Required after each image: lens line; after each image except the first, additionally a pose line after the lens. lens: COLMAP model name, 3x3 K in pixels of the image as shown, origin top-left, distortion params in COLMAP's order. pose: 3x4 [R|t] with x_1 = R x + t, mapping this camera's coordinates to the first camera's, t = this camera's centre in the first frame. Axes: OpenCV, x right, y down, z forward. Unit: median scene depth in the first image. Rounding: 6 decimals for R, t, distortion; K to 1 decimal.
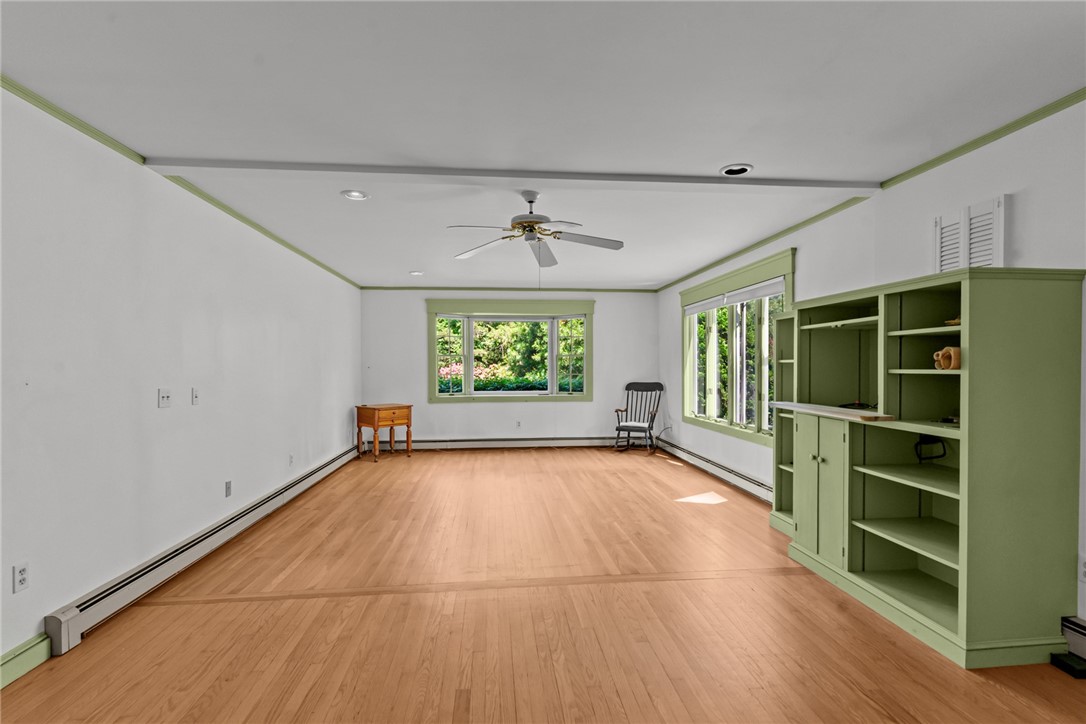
lens RADIAL K [[520.4, 0, 547.3], [0, 520.4, 370.3], [0, 0, 1]] dist [0.006633, -0.001101]
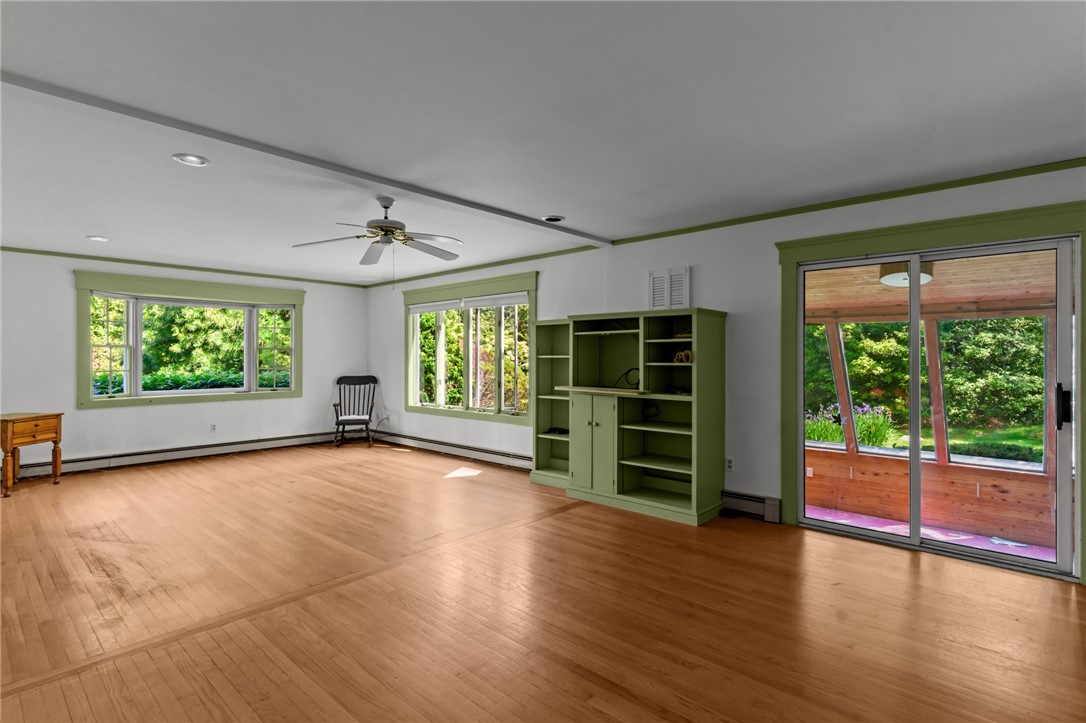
lens RADIAL K [[520.4, 0, 548.8], [0, 520.4, 355.6], [0, 0, 1]] dist [0.006633, -0.001101]
pose [[0.753709, 0.005977, 0.657182, -0.375730], [0.004004, 0.999898, -0.013686, -0.001744], [-0.657197, 0.012947, 0.753608, -0.018644]]
